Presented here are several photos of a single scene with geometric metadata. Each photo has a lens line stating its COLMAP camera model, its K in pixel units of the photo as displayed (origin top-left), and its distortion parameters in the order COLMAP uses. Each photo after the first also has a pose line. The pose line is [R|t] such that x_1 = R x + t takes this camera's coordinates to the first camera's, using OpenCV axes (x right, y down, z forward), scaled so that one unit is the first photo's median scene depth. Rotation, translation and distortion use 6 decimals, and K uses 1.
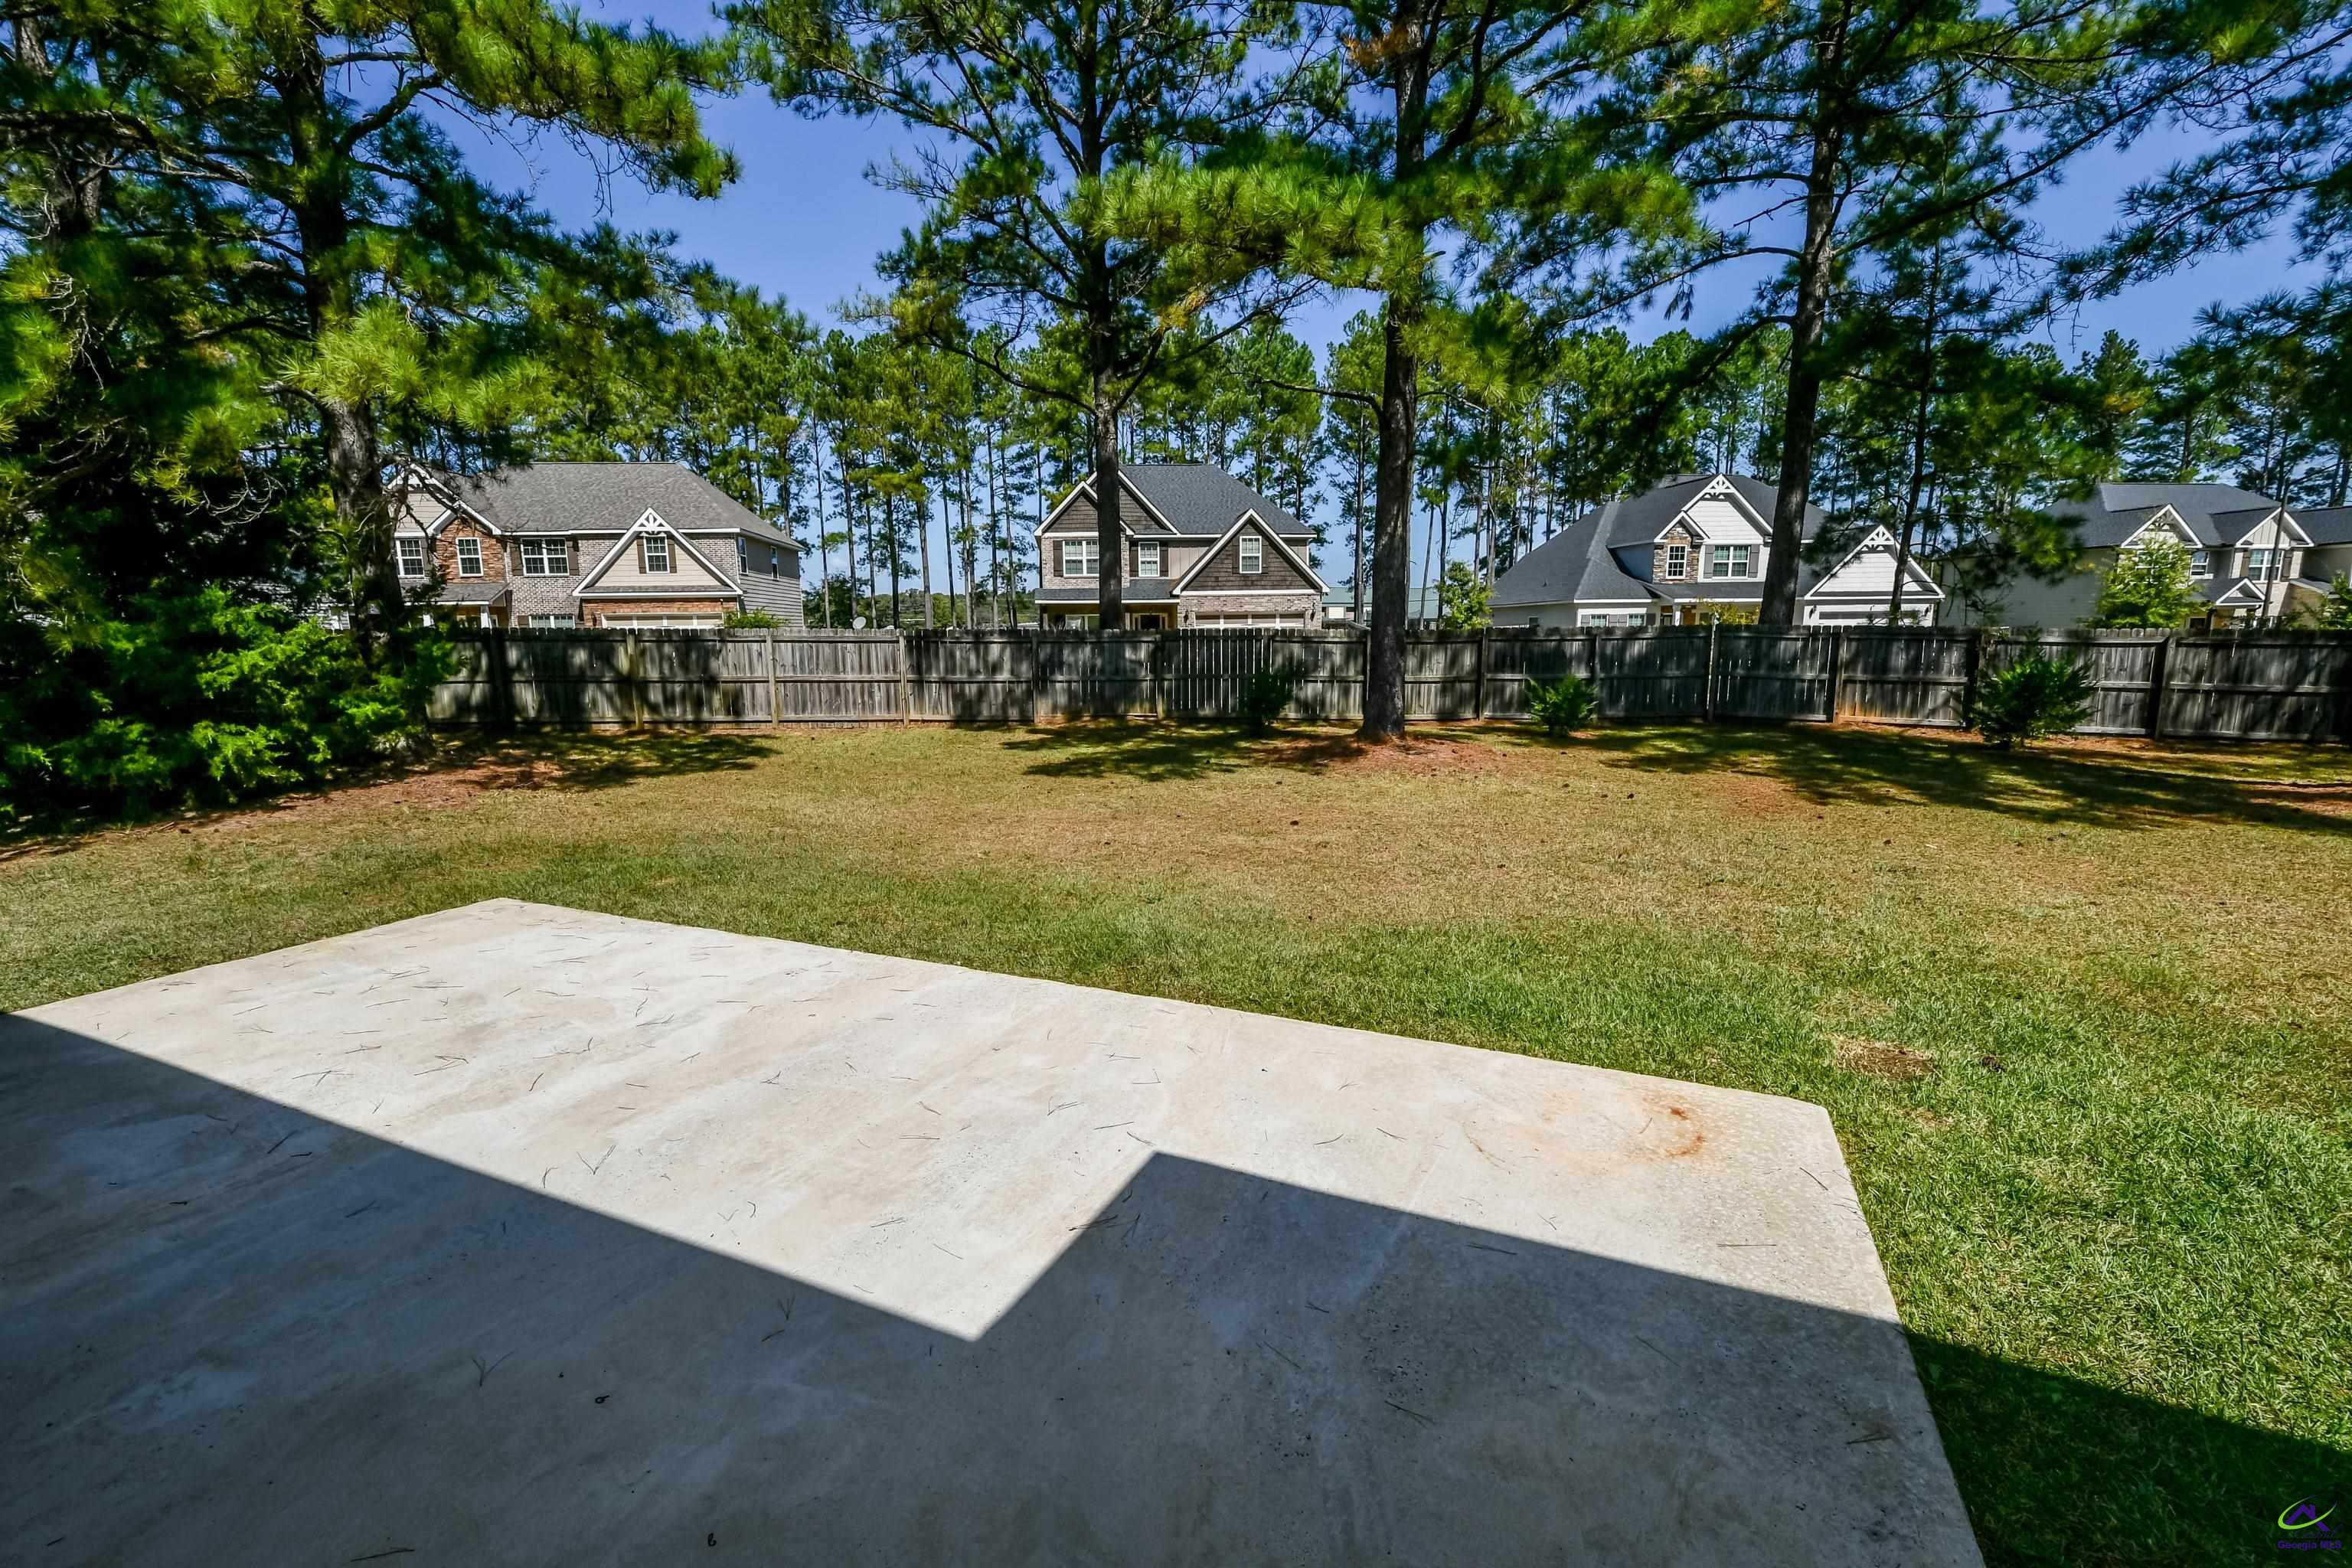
lens RADIAL K [[1027.3, 0, 1159.9], [0, 1027.3, 815.7], [0, 0, 1]] dist [-0.001717, -0.000400]
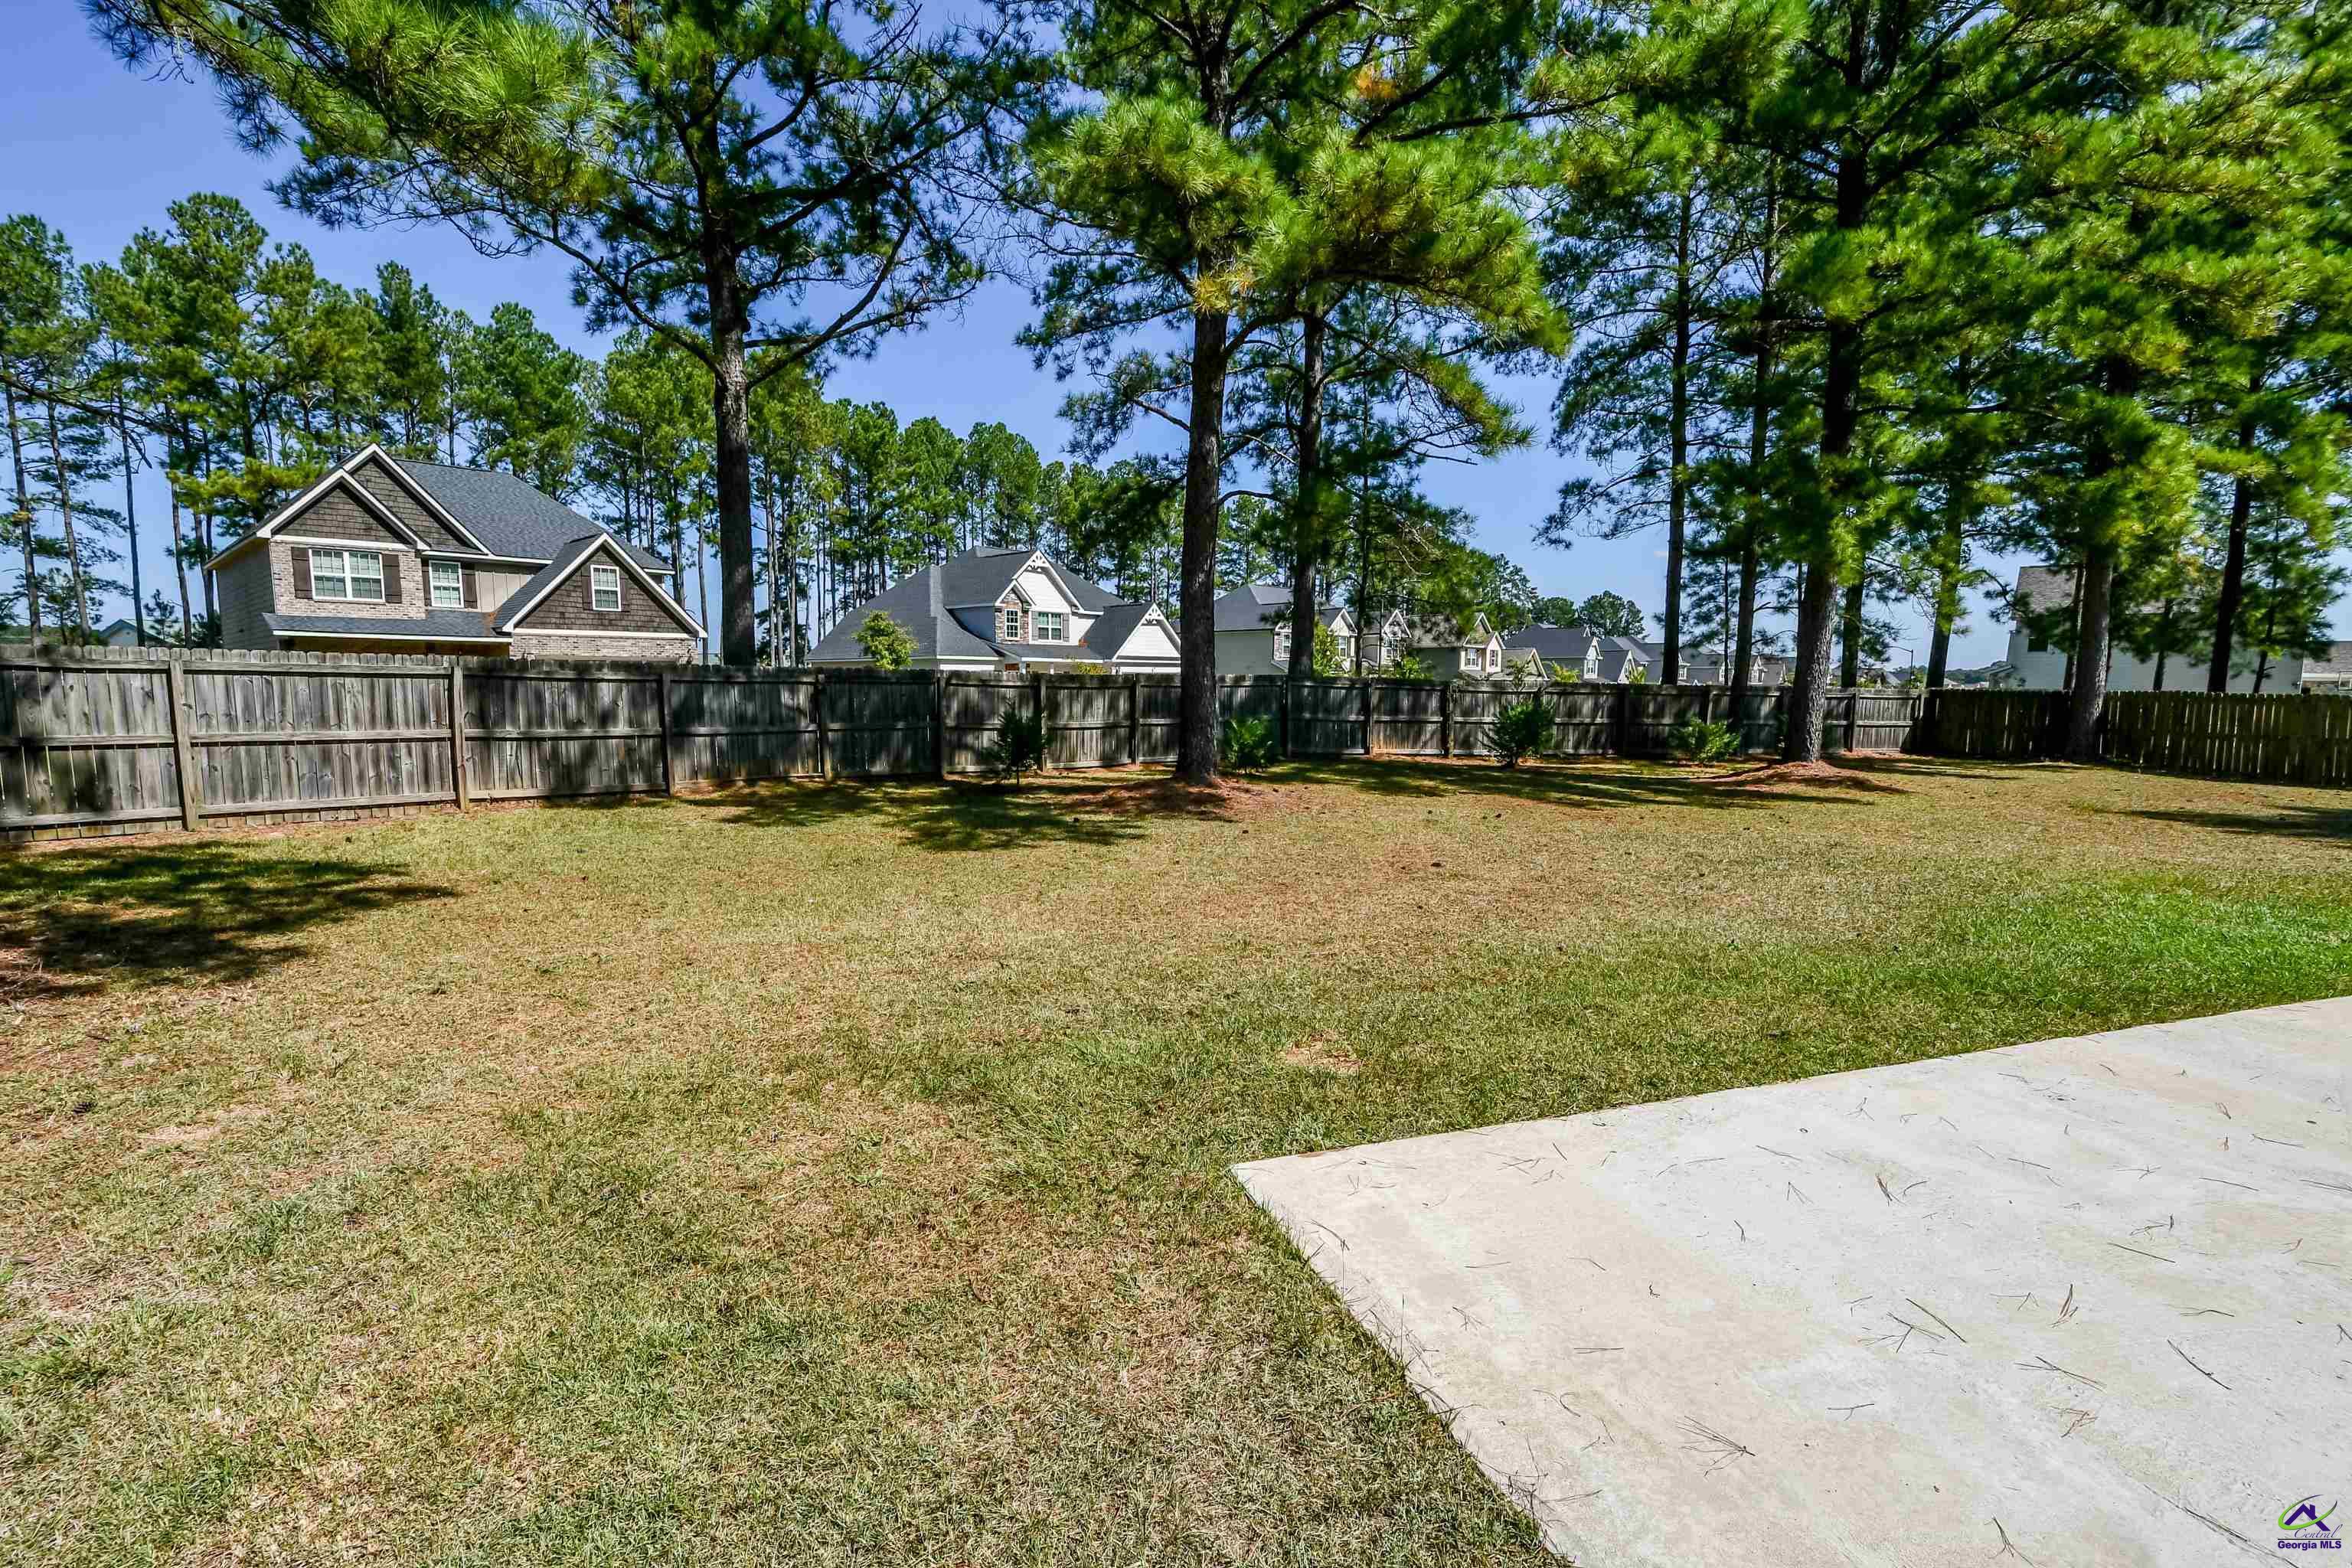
lens RADIAL K [[1031.3, 0, 1157.7], [0, 1031.3, 806.2], [0, 0, 1]] dist [0.004687, -0.008171]
pose [[0.730103, -0.067039, 0.680040, -0.362493], [0.112190, 0.993432, -0.022517, -0.027532], [-0.674064, 0.092733, 0.732829, 0.248850]]
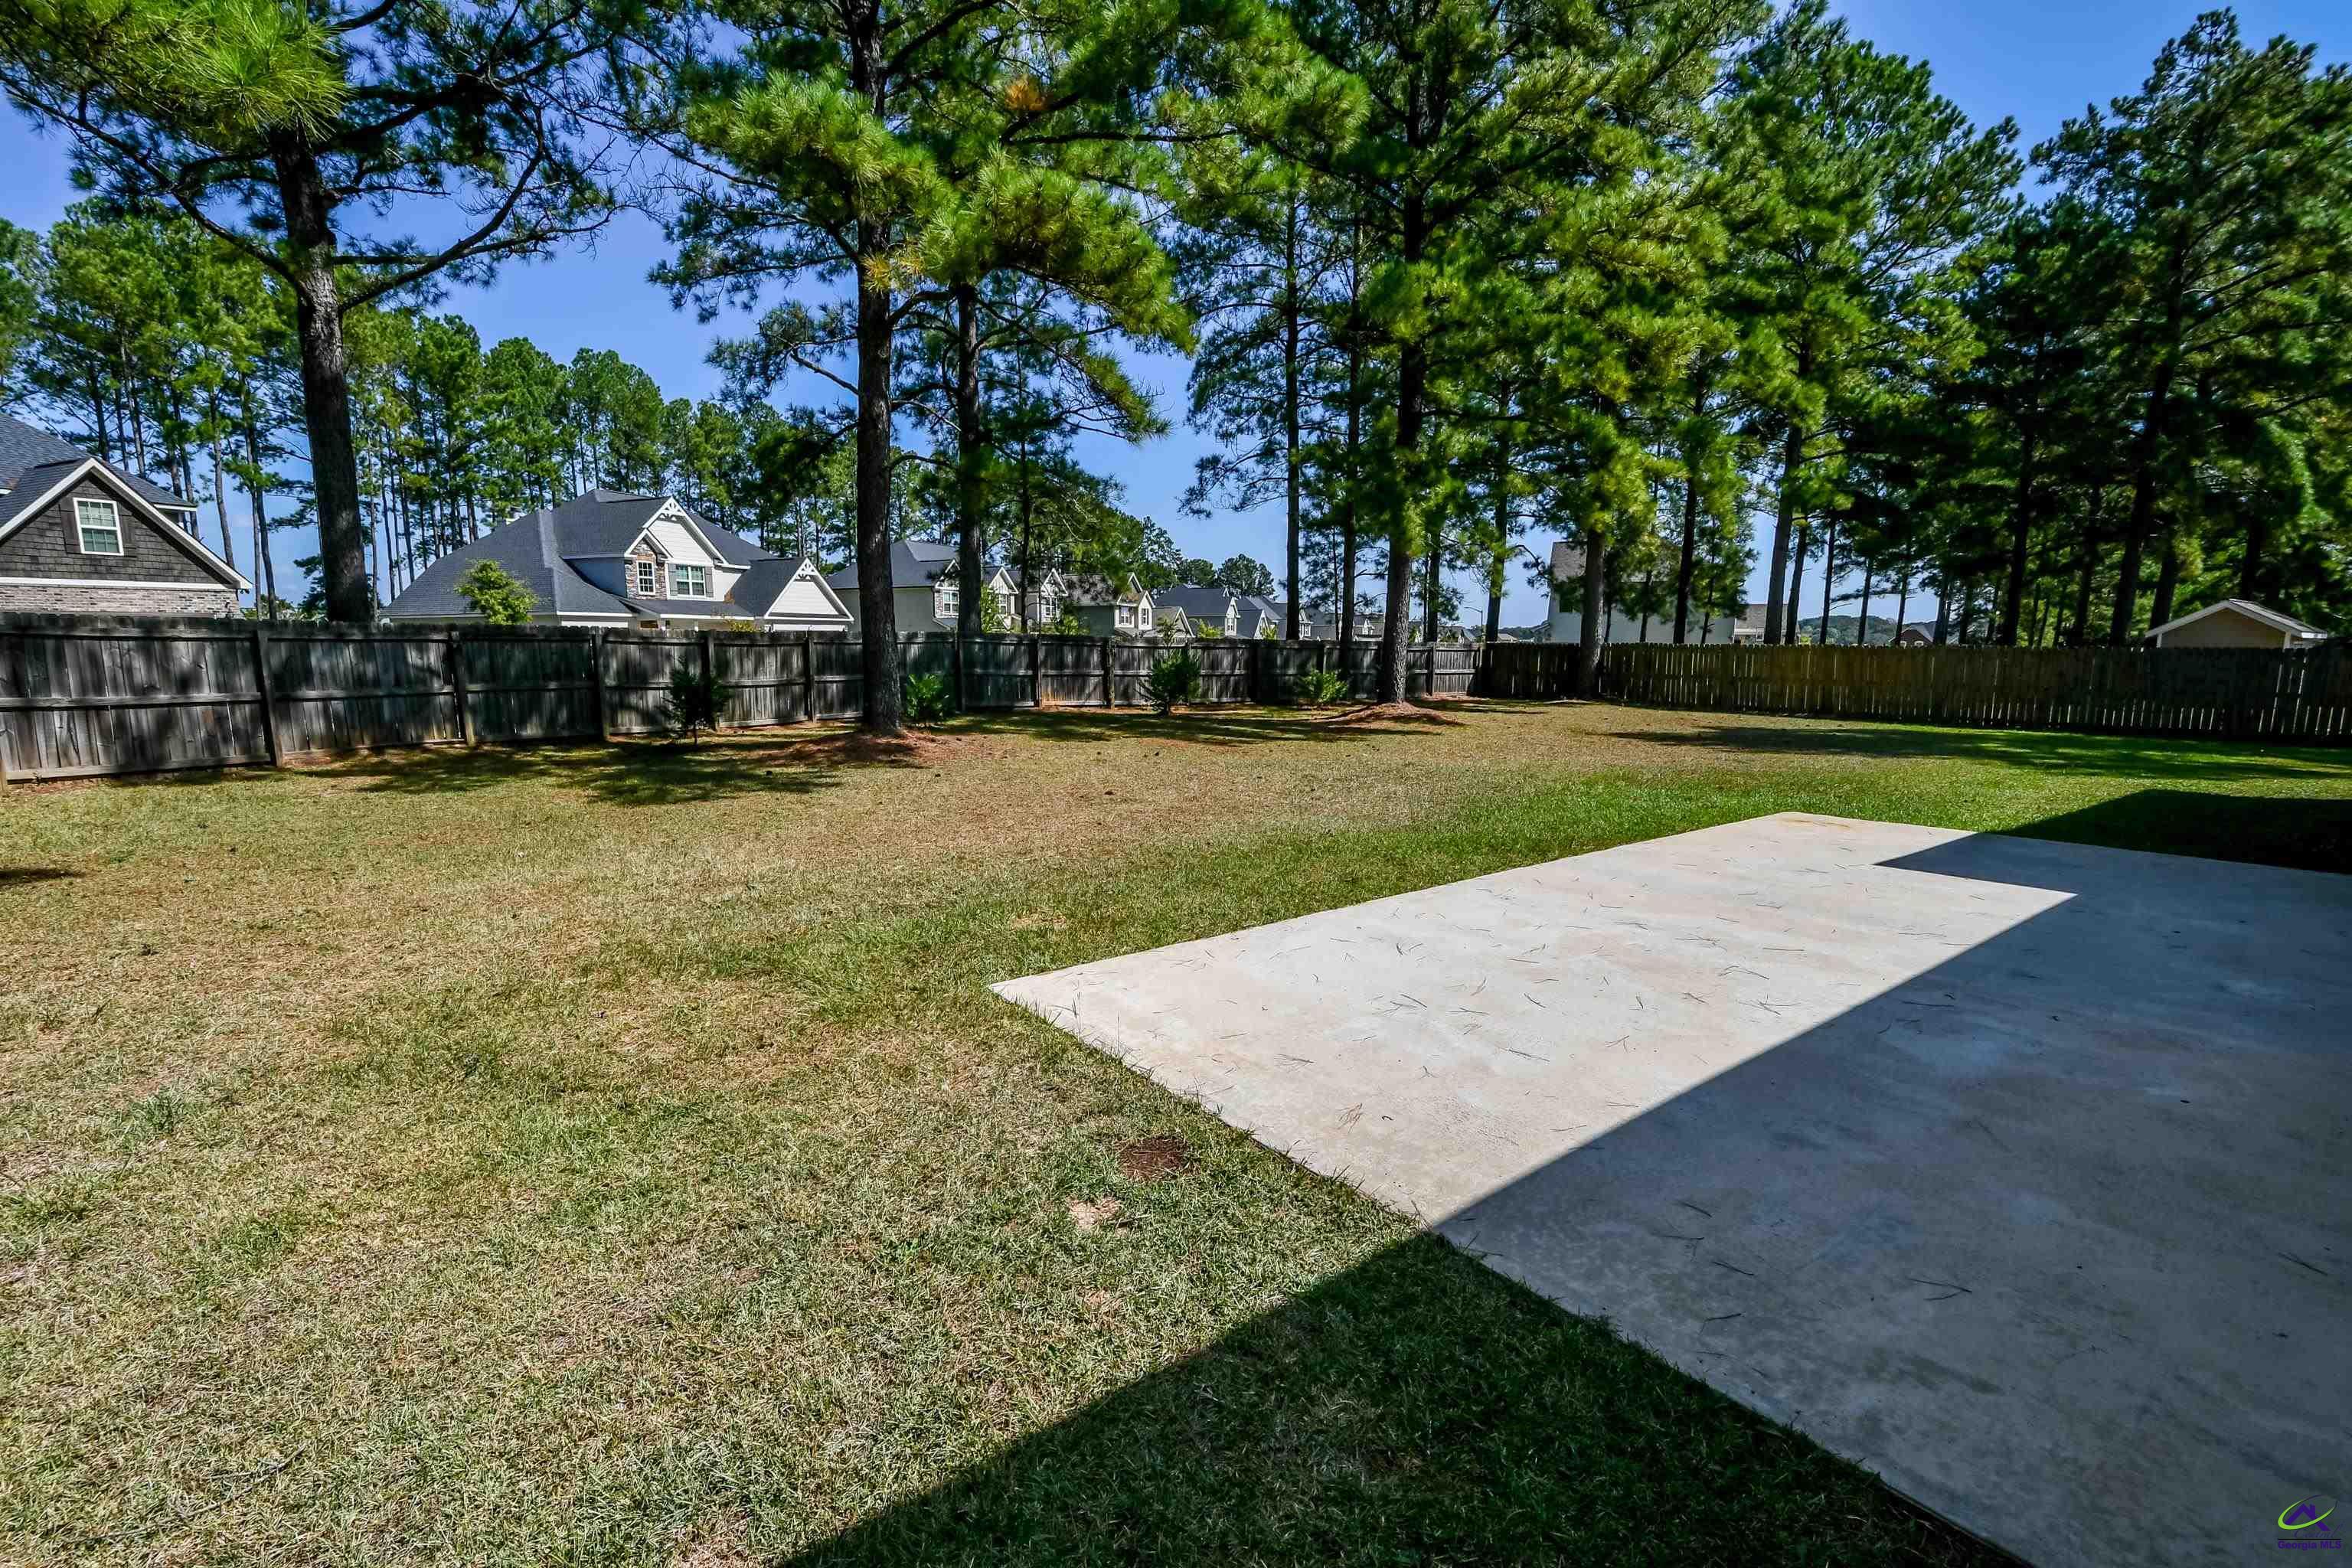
lens RADIAL K [[1031.3, 0, 1157.7], [0, 1031.3, 806.2], [0, 0, 1]] dist [0.004687, -0.008171]
pose [[0.474514, -0.127824, 0.870917, -0.422229], [0.155245, 0.986044, 0.060137, -0.019375], [-0.866450, 0.106670, 0.487736, 0.218819]]
